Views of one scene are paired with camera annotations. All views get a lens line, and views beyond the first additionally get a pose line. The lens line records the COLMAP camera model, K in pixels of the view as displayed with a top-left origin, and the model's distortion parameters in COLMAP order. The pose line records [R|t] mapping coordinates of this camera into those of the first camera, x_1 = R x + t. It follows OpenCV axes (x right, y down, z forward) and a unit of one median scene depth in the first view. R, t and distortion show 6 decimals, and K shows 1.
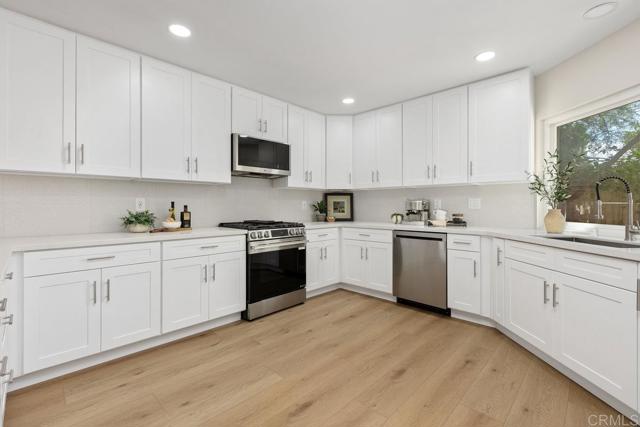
lens RADIAL K [[287.6, 0, 318.9], [0, 287.6, 207.5], [0, 0, 1]] dist [0.008944, -0.002586]
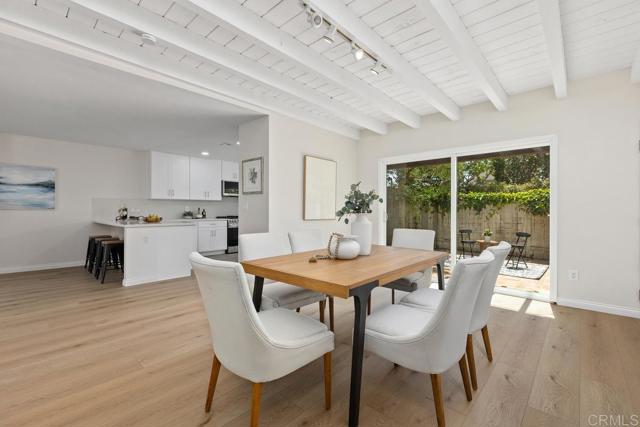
lens RADIAL K [[287.6, 0, 318.3], [0, 287.6, 212.9], [0, 0, 1]] dist [0.008944, -0.002586]
pose [[0.999832, 0.002799, 0.018088, 0.473403], [-0.002805, 0.999996, 0.000316, 0.020735], [-0.018087, -0.000367, 0.999836, -1.465439]]
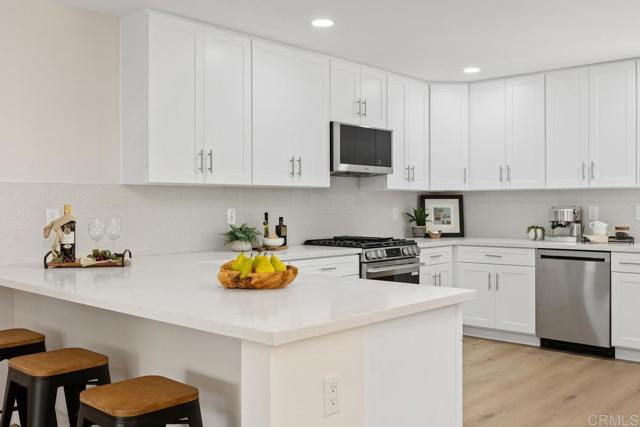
lens RADIAL K [[610.4, 0, 319.2], [0, 610.4, 214.1], [0, 0, 1]] dist [-0.006847, 0.000000]
pose [[0.999688, -0.002478, 0.024844, -0.366027], [0.002318, 0.999976, 0.006498, -0.023709], [-0.024860, -0.006439, 0.999670, -0.599150]]
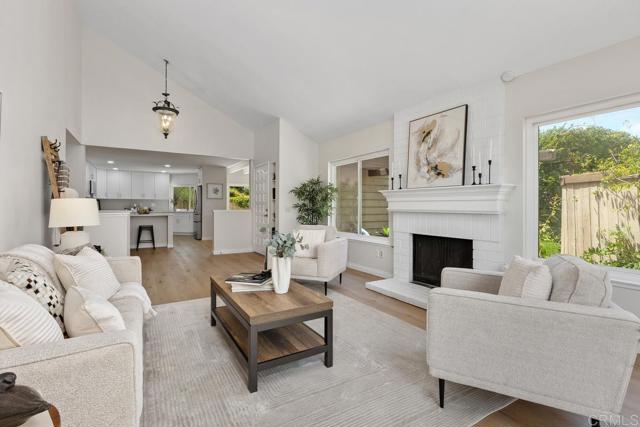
lens RADIAL K [[311.1, 0, 320.5], [0, 311.1, 209.6], [0, 0, 1]] dist [0.000736, 0.000040]
pose [[0.278934, -0.006662, 0.960287, -2.648103], [0.002191, 0.999978, 0.006301, 0.027210], [-0.960308, 0.000346, 0.278943, -2.102731]]
